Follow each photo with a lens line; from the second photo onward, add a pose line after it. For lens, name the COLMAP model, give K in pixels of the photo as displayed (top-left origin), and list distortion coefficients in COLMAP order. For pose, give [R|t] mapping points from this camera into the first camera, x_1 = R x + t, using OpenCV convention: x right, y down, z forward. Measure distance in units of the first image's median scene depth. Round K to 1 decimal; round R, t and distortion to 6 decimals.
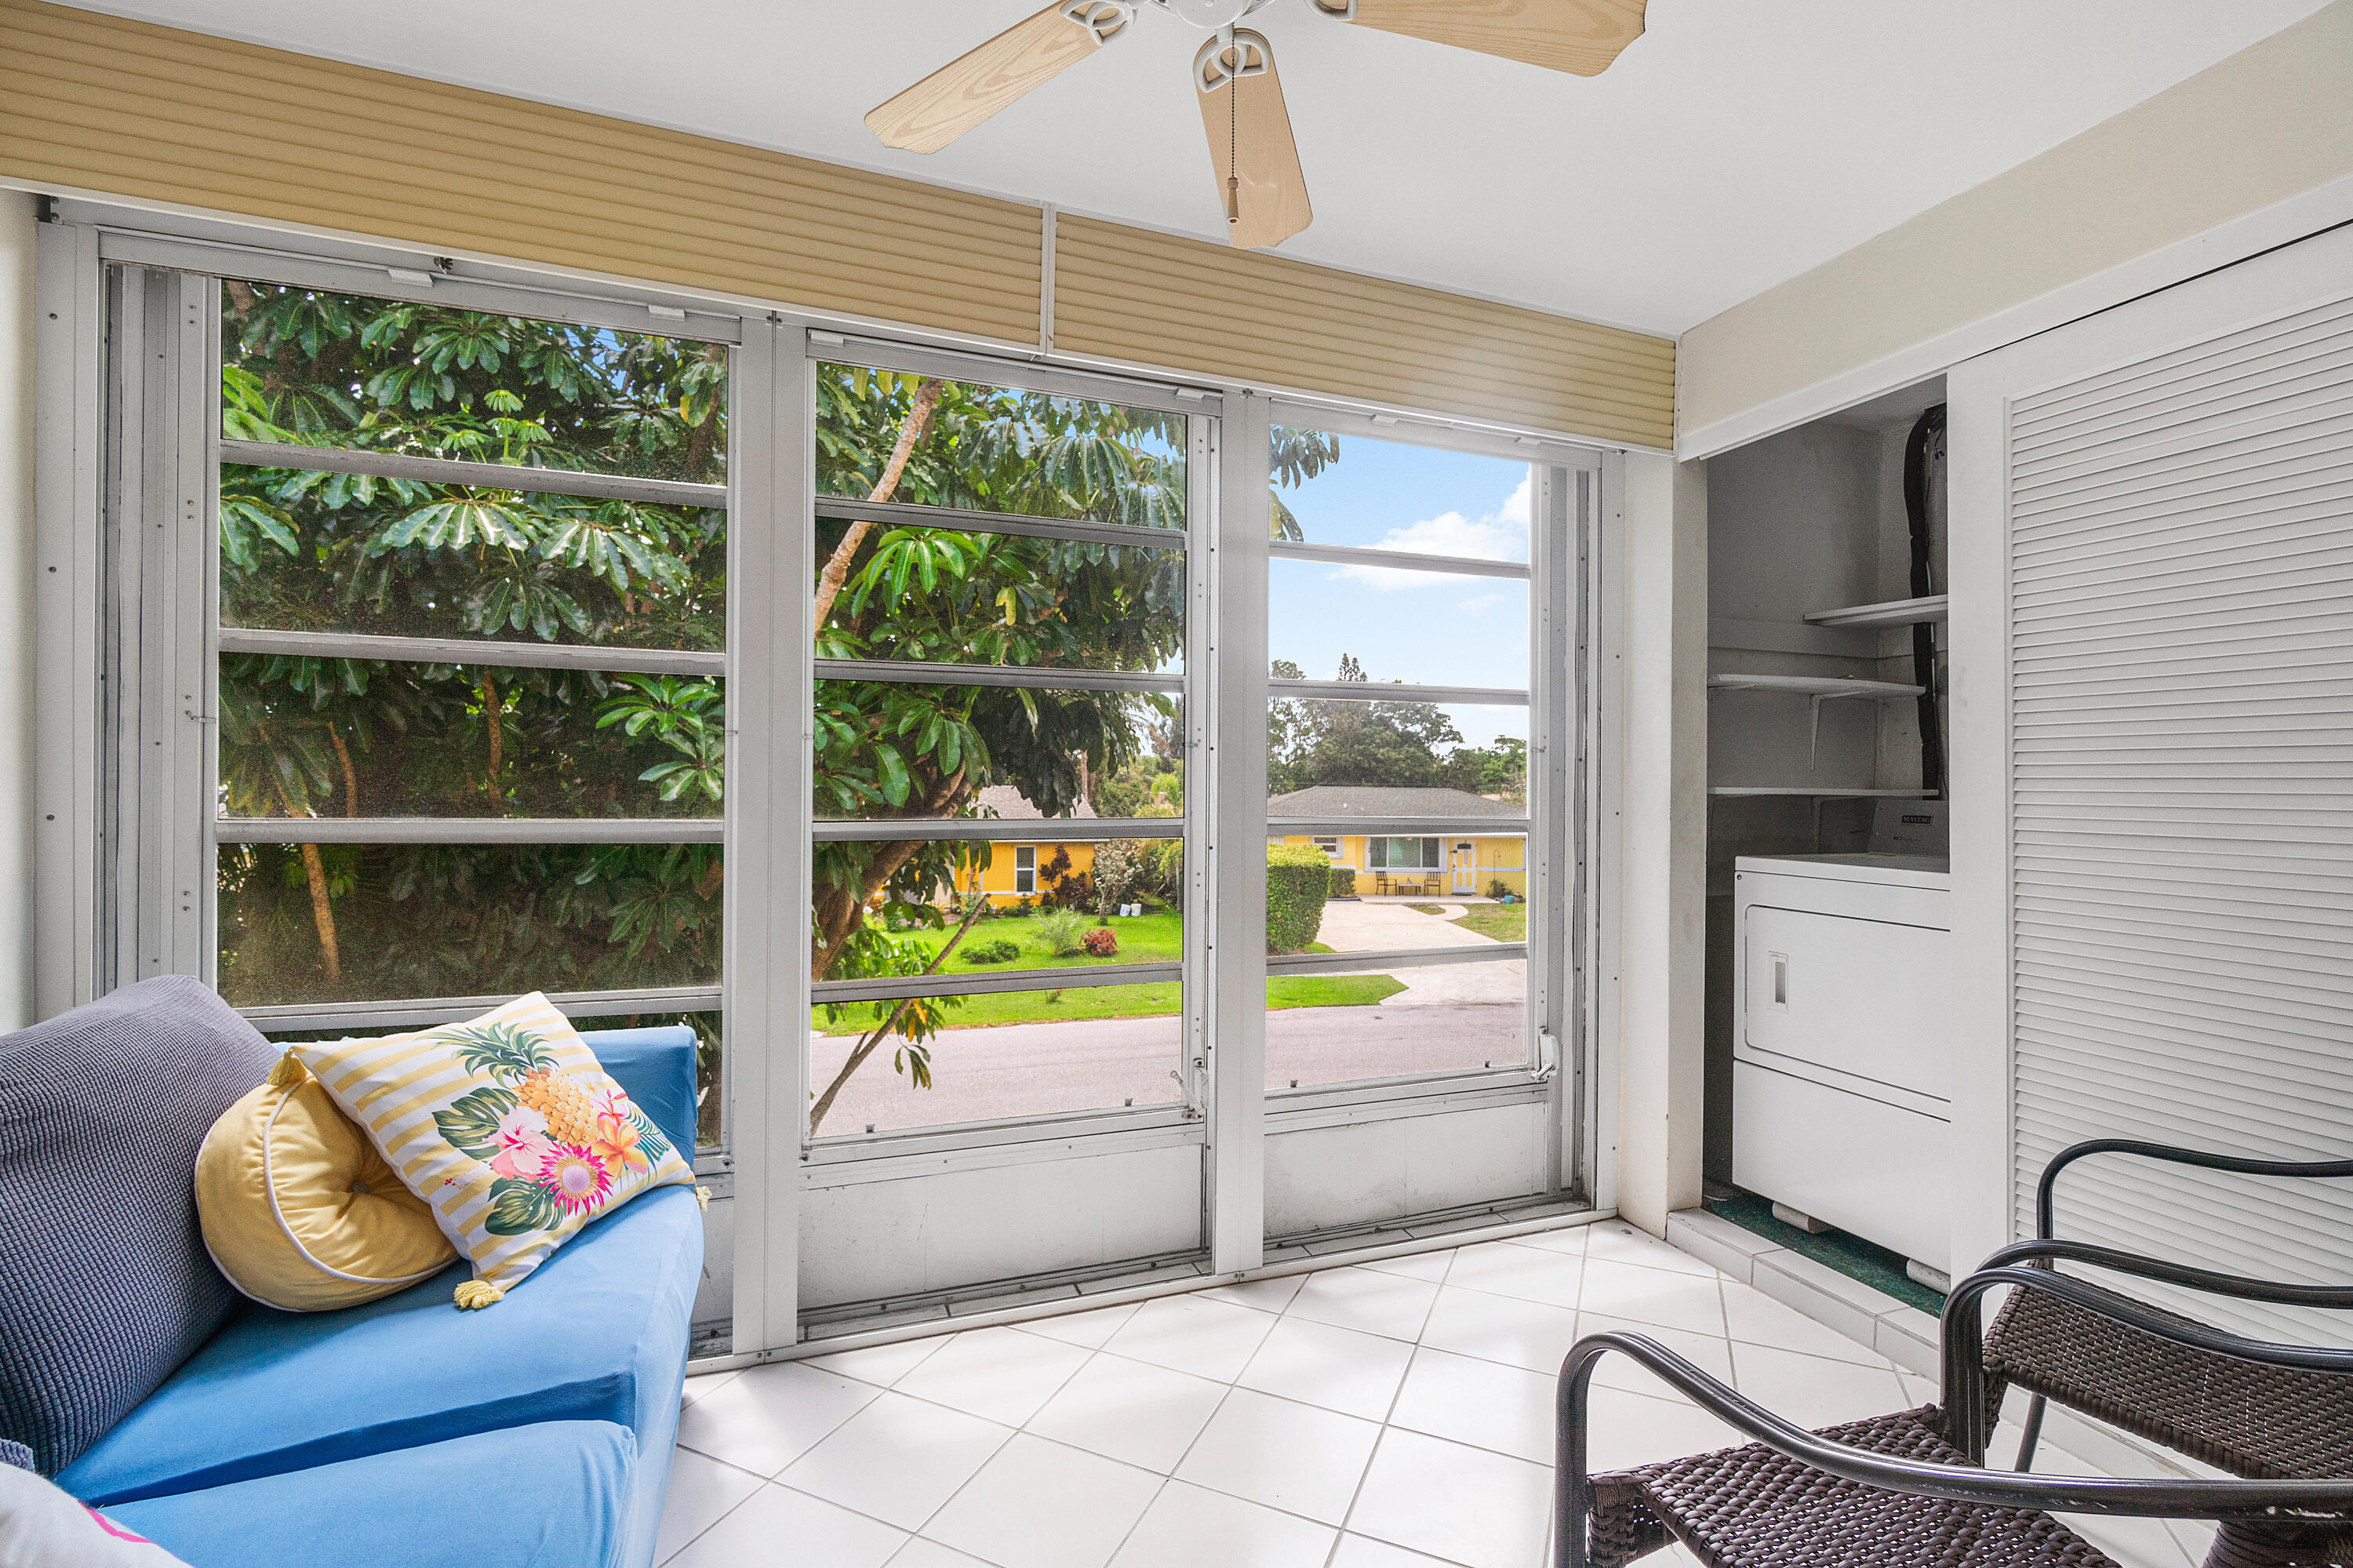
lens RADIAL K [[1037.1, 0, 1186.4], [0, 1037.1, 793.0], [0, 0, 1]] dist [0.000619, 0.000016]
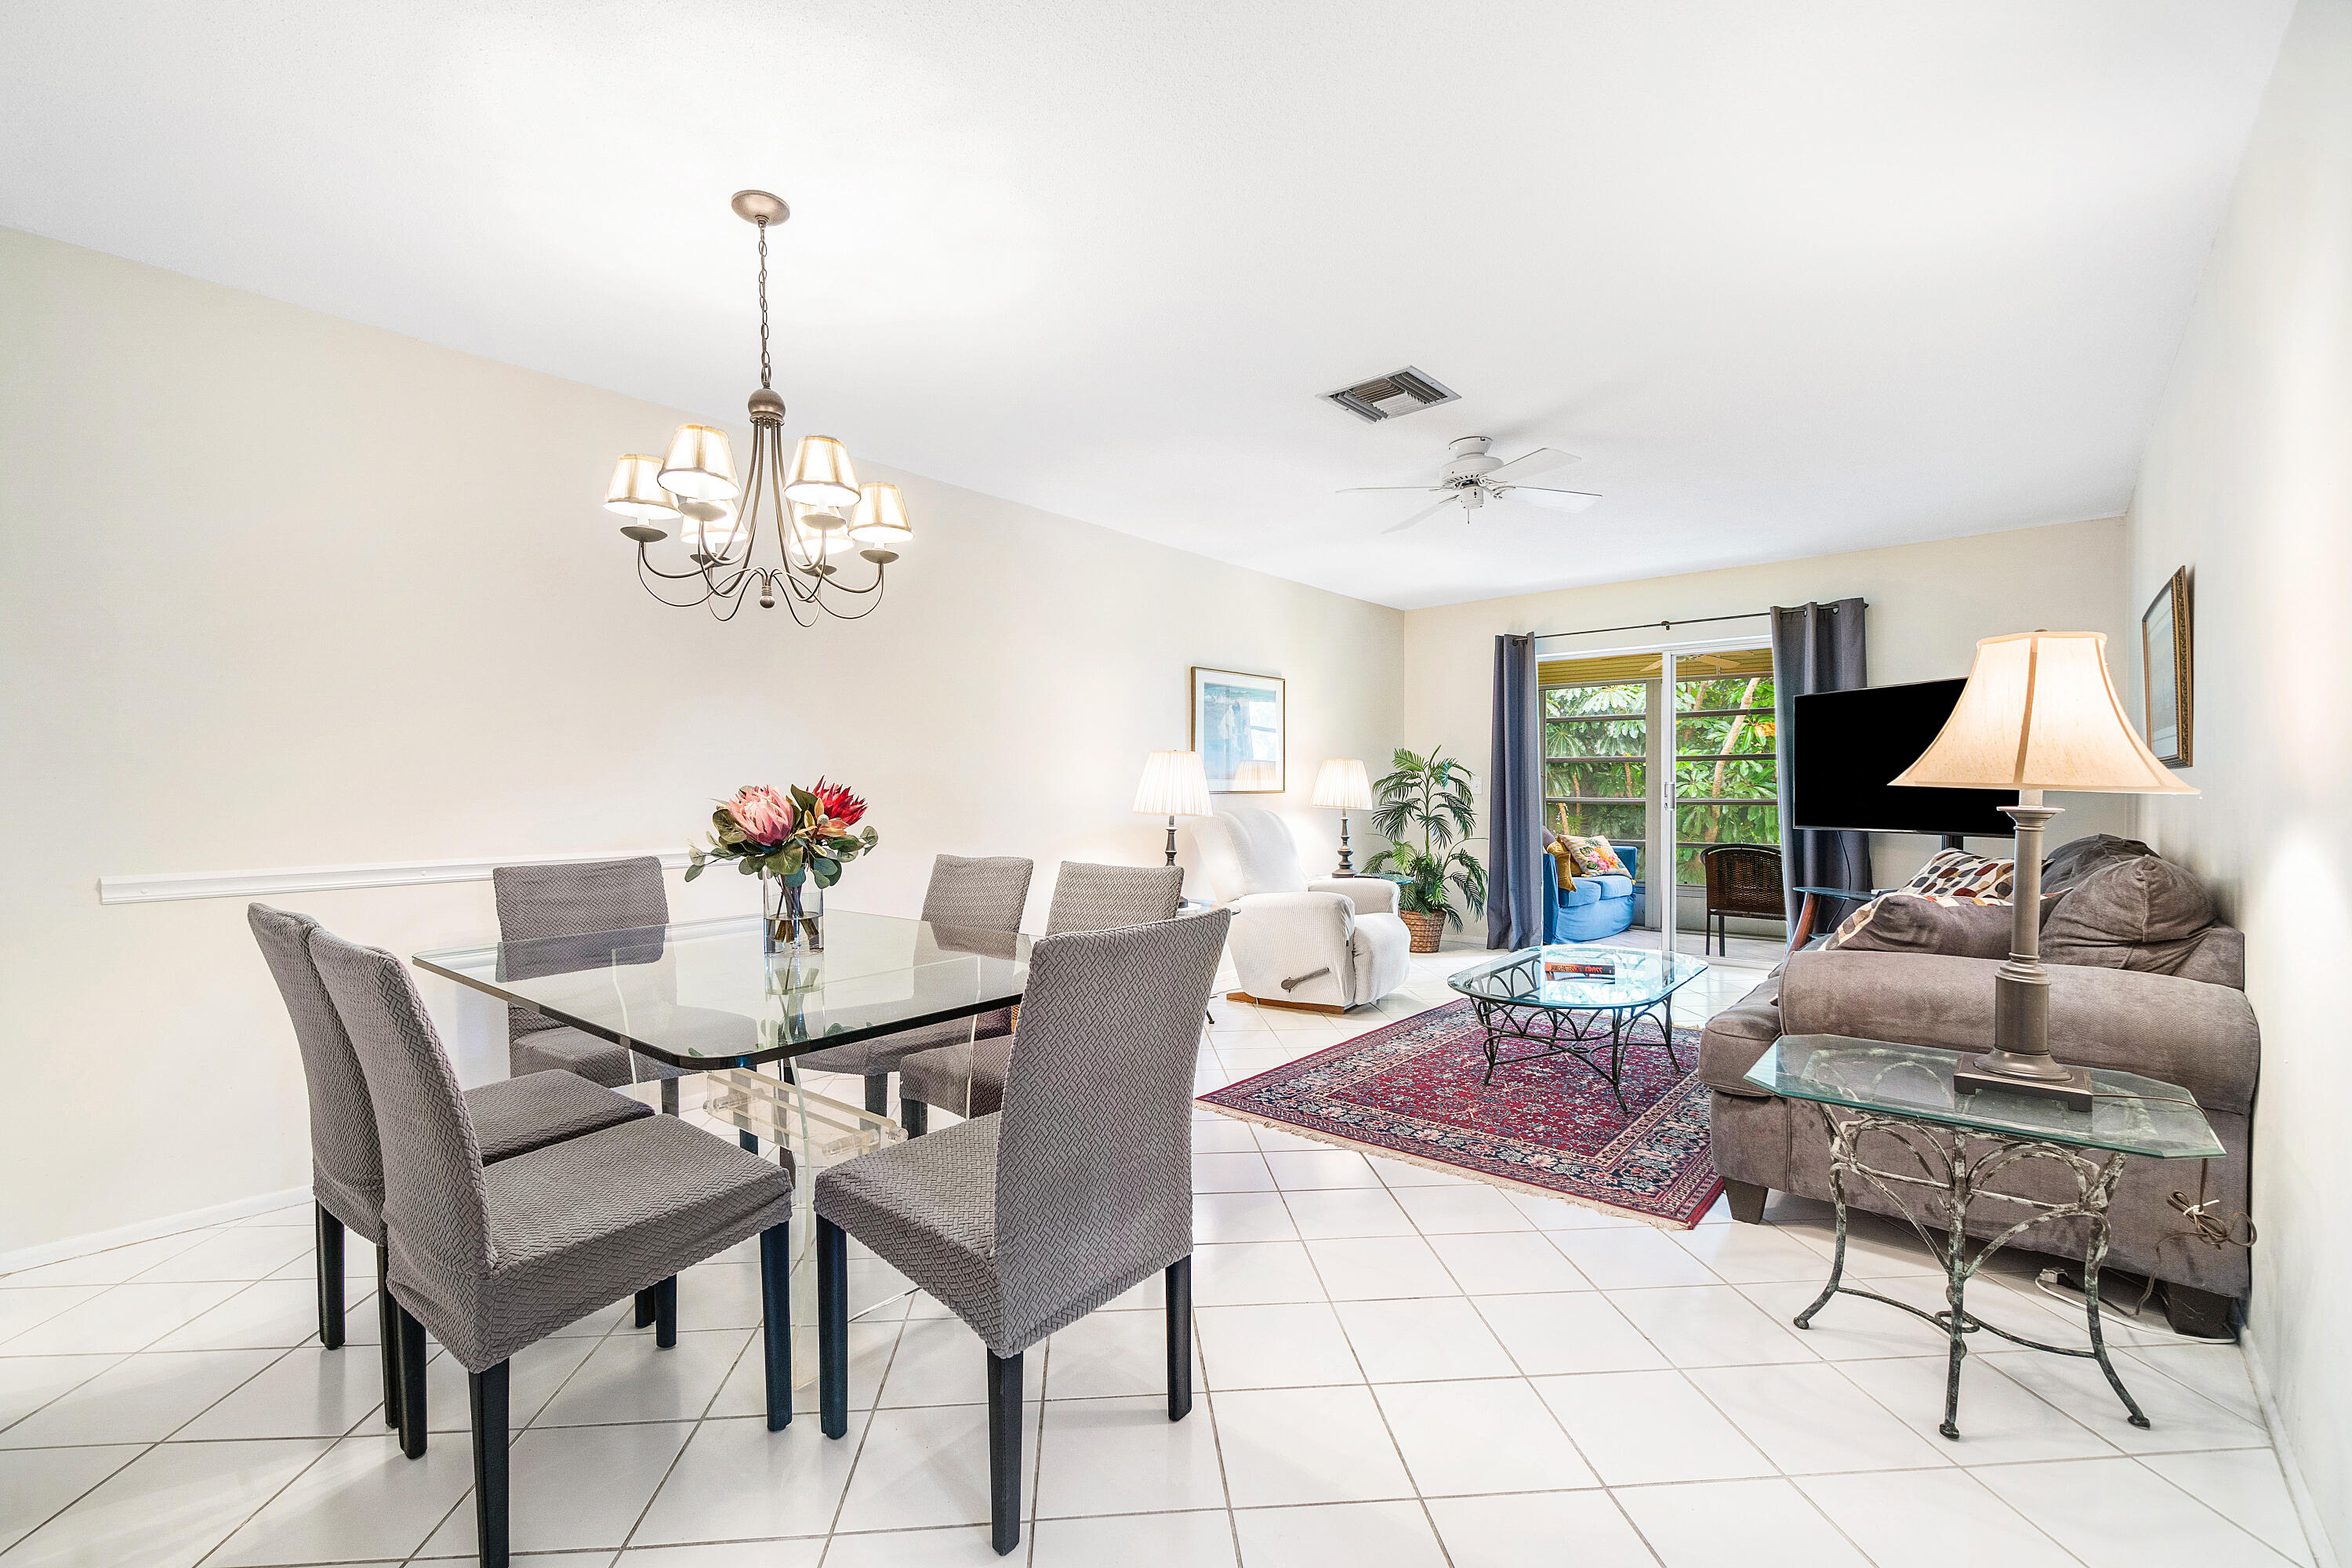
lens RADIAL K [[1024.3, 0, 1176.0], [0, 1024.3, 784.0], [0, 0, 1]] dist [-0.002961, -0.000152]
pose [[0.483325, -0.008476, -0.875400, 2.466327], [0.003137, 0.999963, -0.007950, -0.007819], [0.875435, 0.001096, 0.483334, -2.888620]]
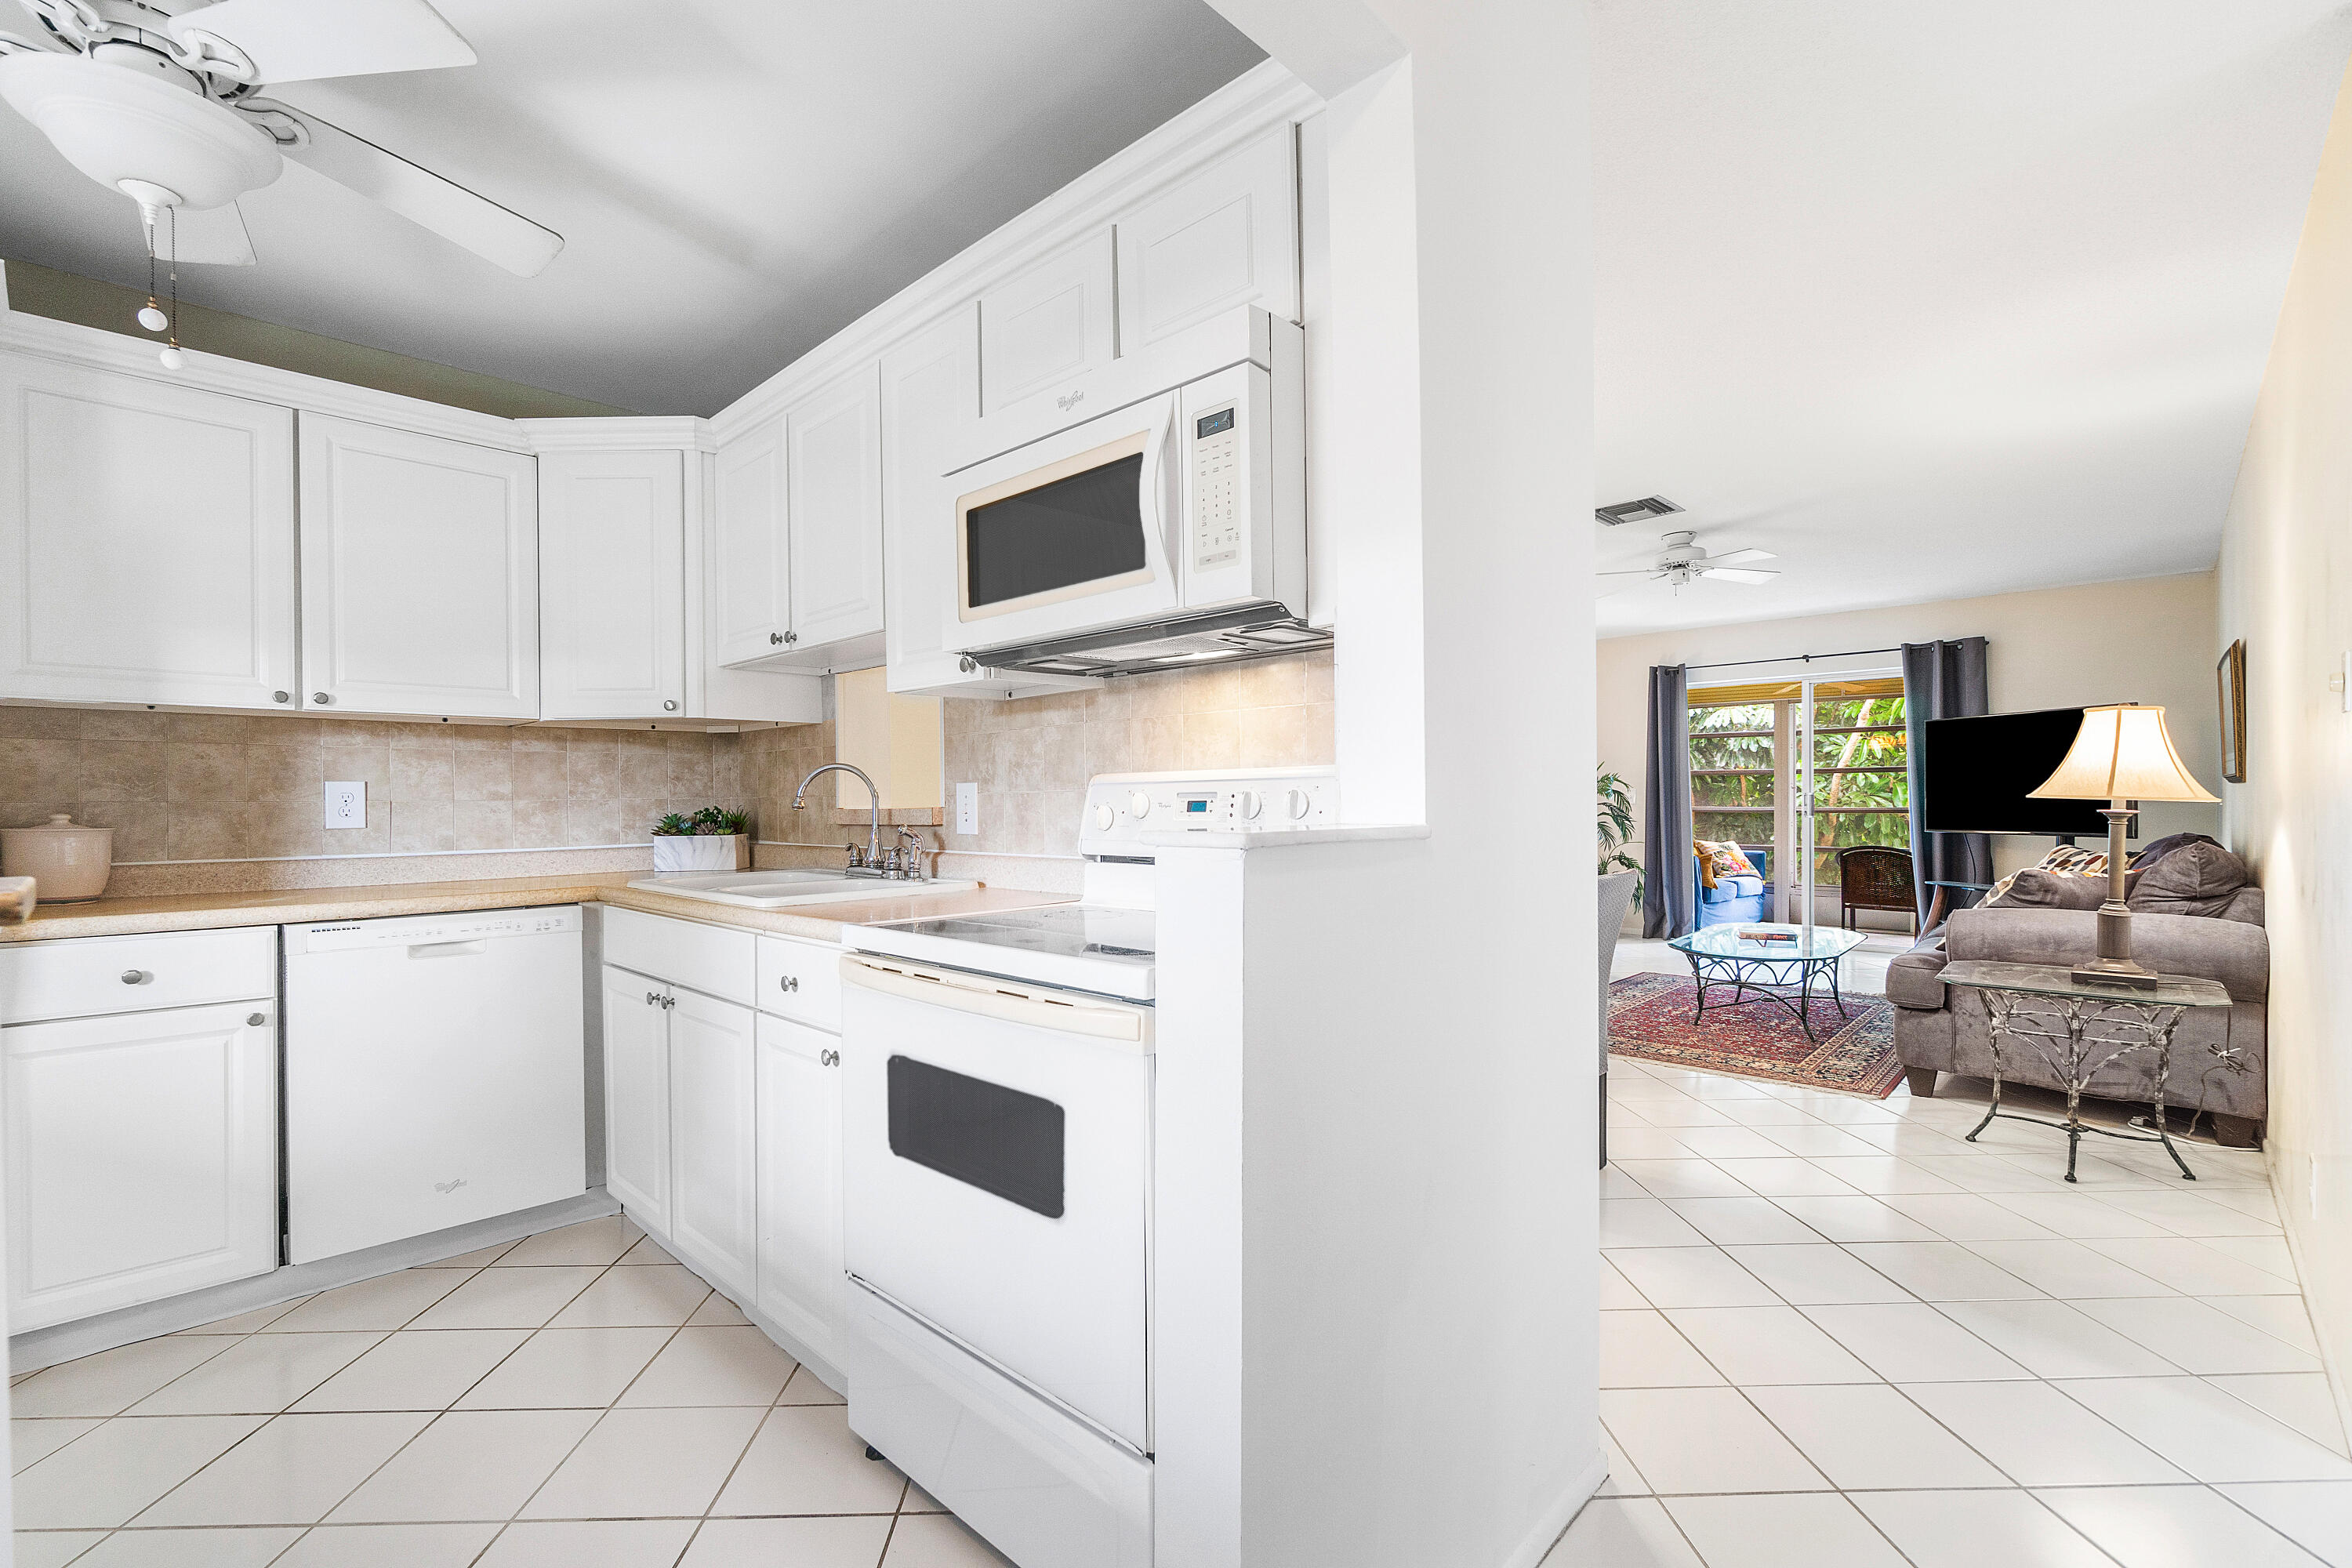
lens RADIAL K [[1036.6, 0, 1185.9], [0, 1036.6, 793.0], [0, 0, 1]] dist [0.000619, 0.000016]
pose [[0.437974, -0.012160, -0.898905, 2.813436], [0.006706, 0.999925, -0.010260, -0.010799], [0.898963, -0.001534, 0.438023, -3.697527]]
